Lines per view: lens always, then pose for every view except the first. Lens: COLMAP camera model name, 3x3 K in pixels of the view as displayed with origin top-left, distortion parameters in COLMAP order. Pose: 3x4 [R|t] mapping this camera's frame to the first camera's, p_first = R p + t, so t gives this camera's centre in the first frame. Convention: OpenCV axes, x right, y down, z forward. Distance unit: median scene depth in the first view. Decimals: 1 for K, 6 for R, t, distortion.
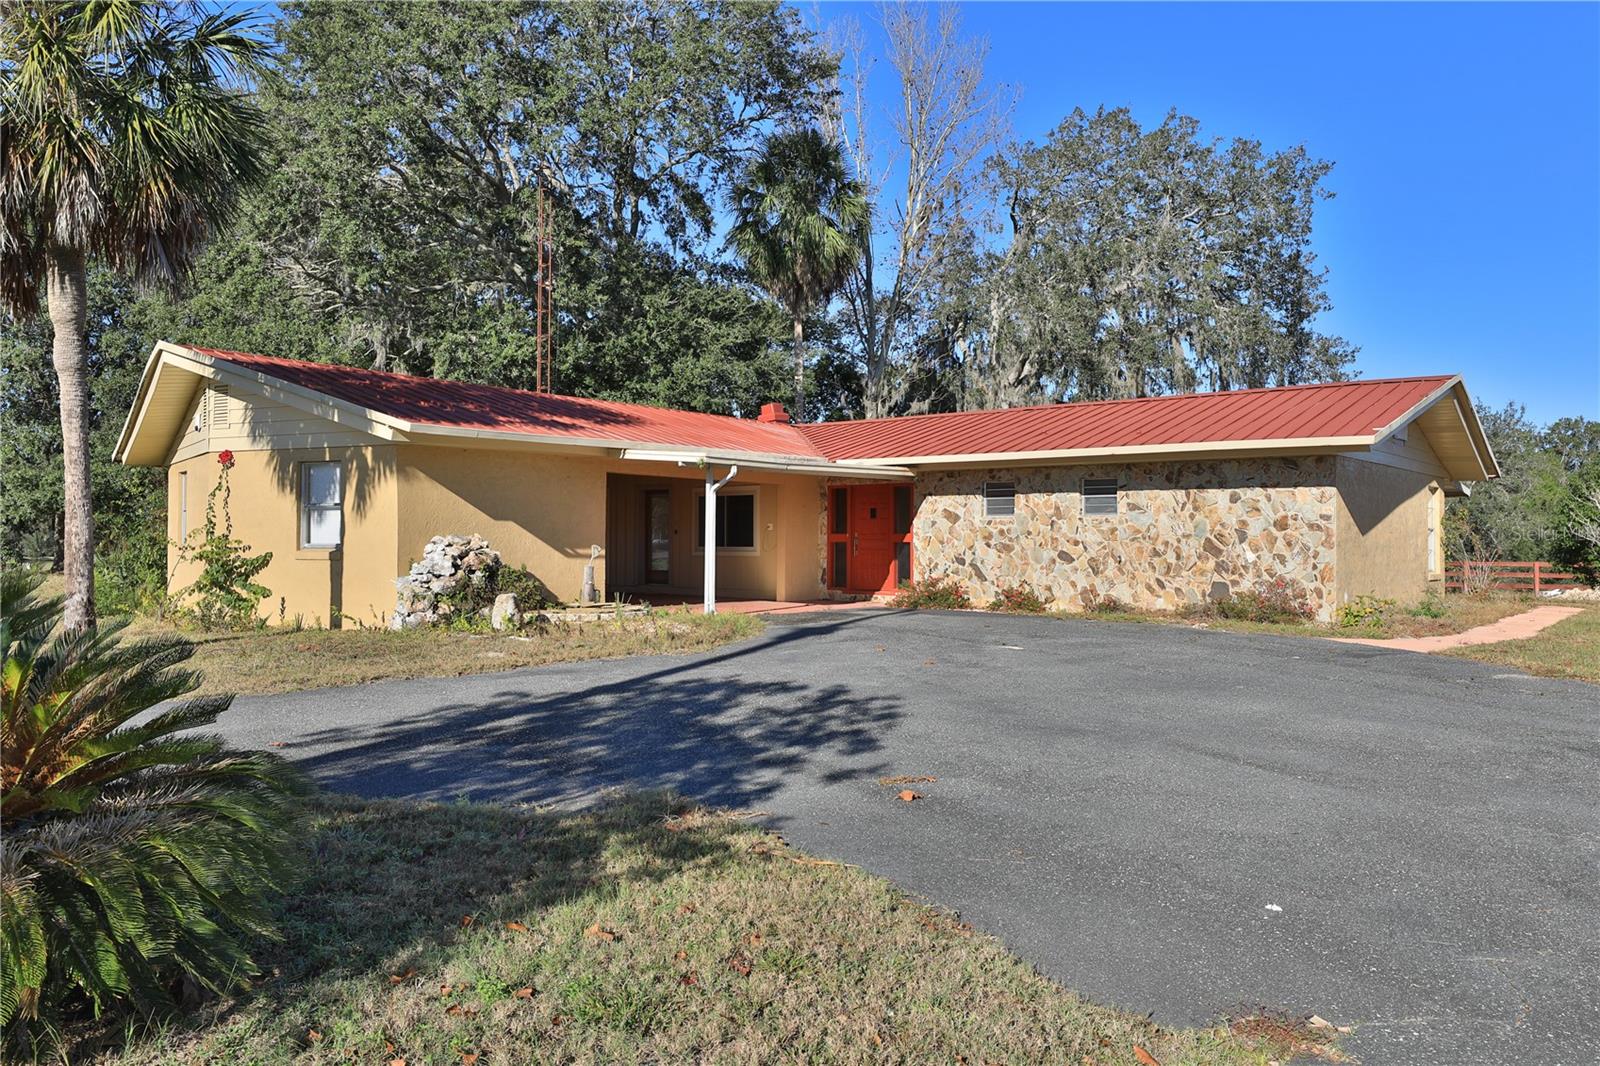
lens RADIAL K [[1139.2, 0, 798.4], [0, 1139.2, 533.3], [0, 0, 1]] dist [-0.000270, 0.001116]
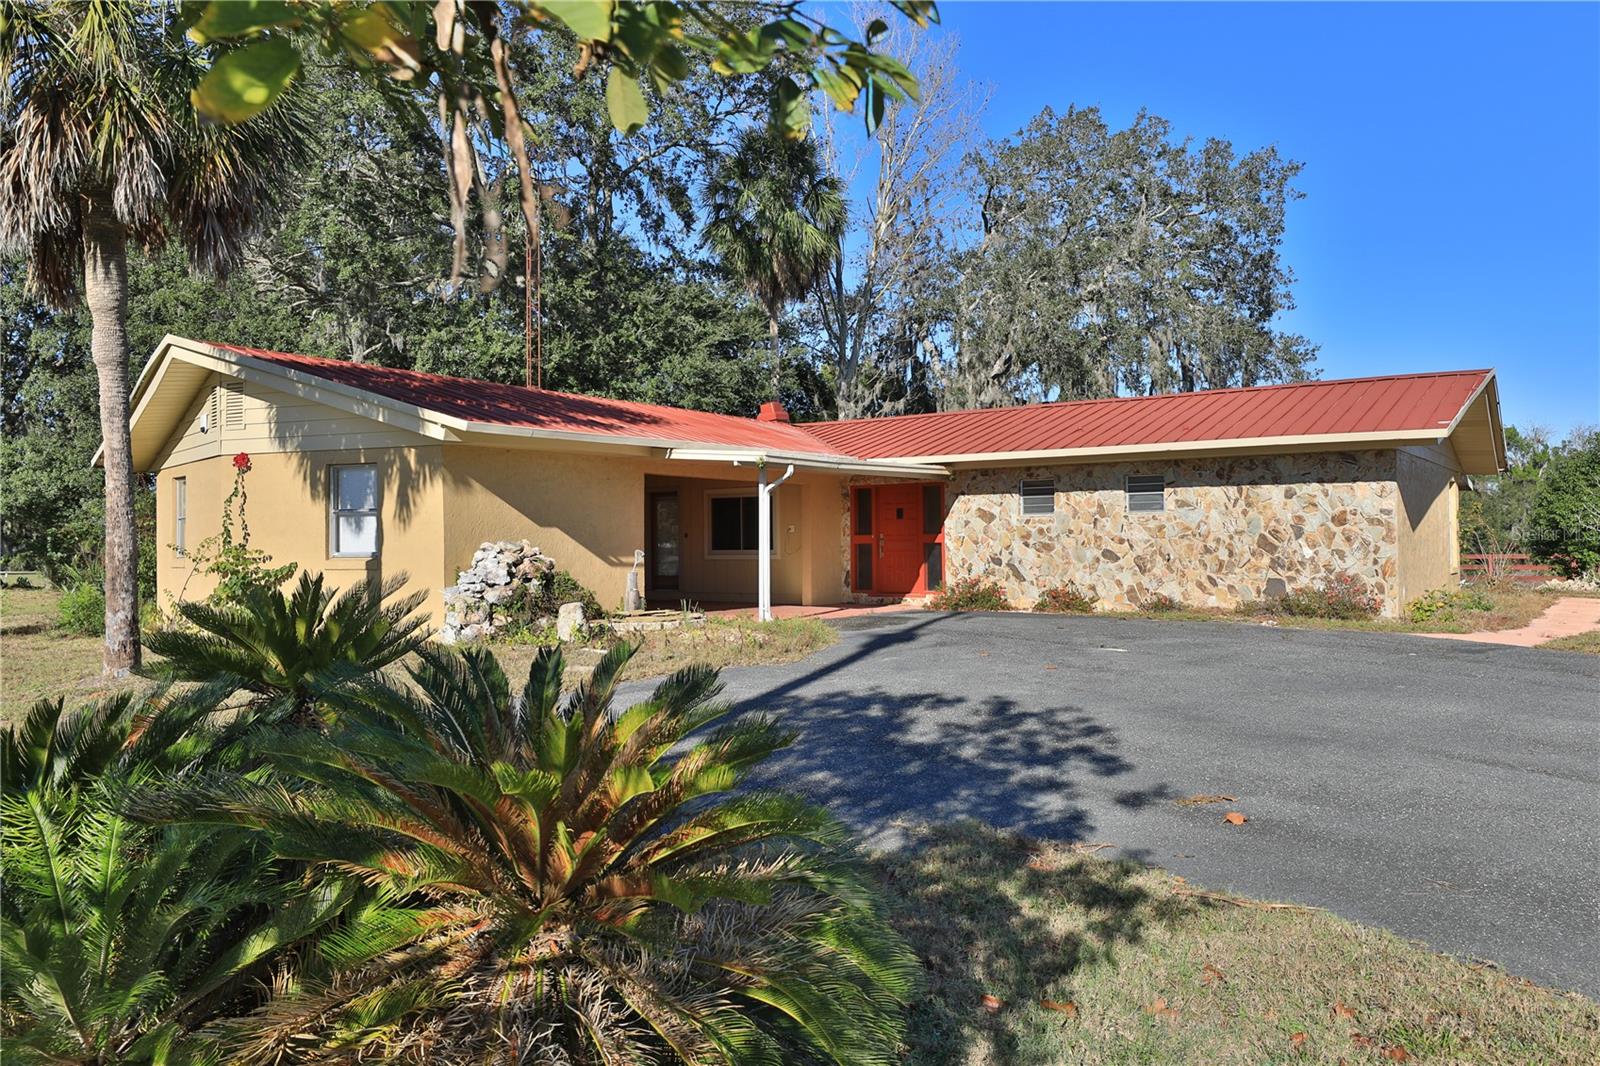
lens RADIAL K [[1139.2, 0, 795.8], [0, 1139.2, 532.6], [0, 0, 1]] dist [-0.000270, 0.001116]
pose [[0.997420, -0.012648, 0.070660, -0.104605], [0.012829, 0.999915, -0.002106, -0.000403], [-0.070627, 0.003007, 0.997498, 0.038662]]
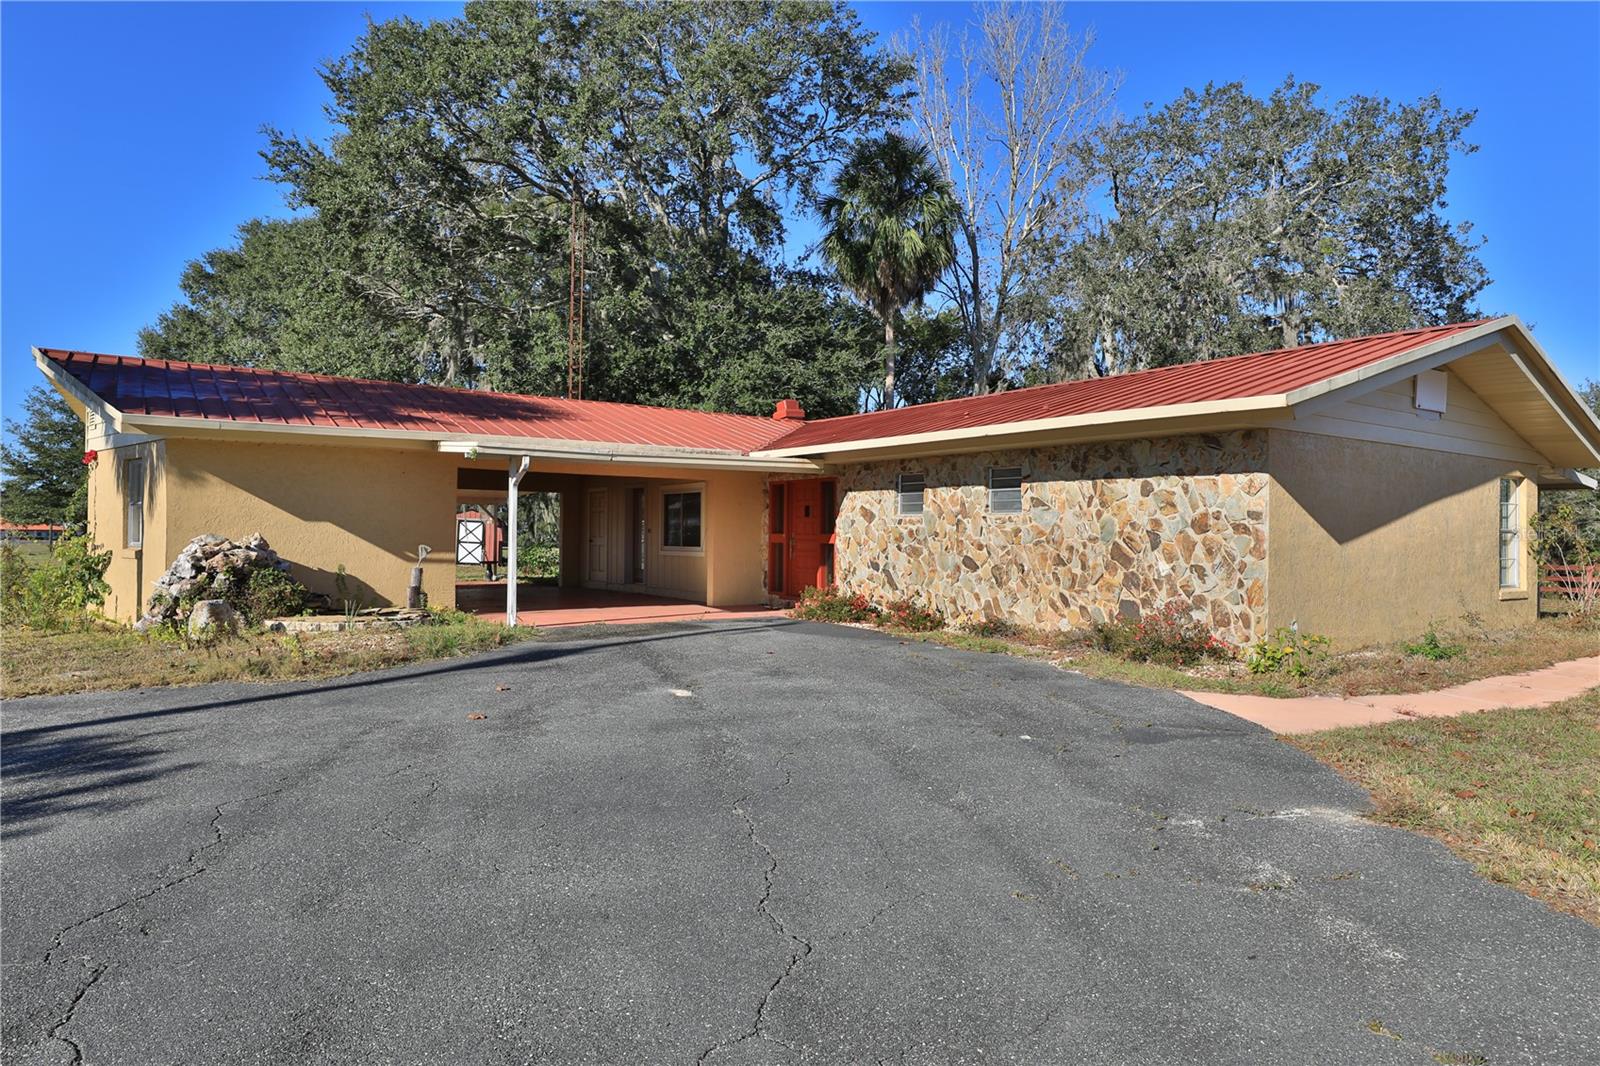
lens RADIAL K [[955.4, 0, 806.2], [0, 955.4, 530.1], [0, 0, 1]] dist [-0.015272, 0.002117]
pose [[0.965806, 0.003709, -0.259239, 0.297495], [-0.003727, 0.999993, 0.000423, -0.003331], [0.259239, 0.000557, 0.965813, 0.300299]]
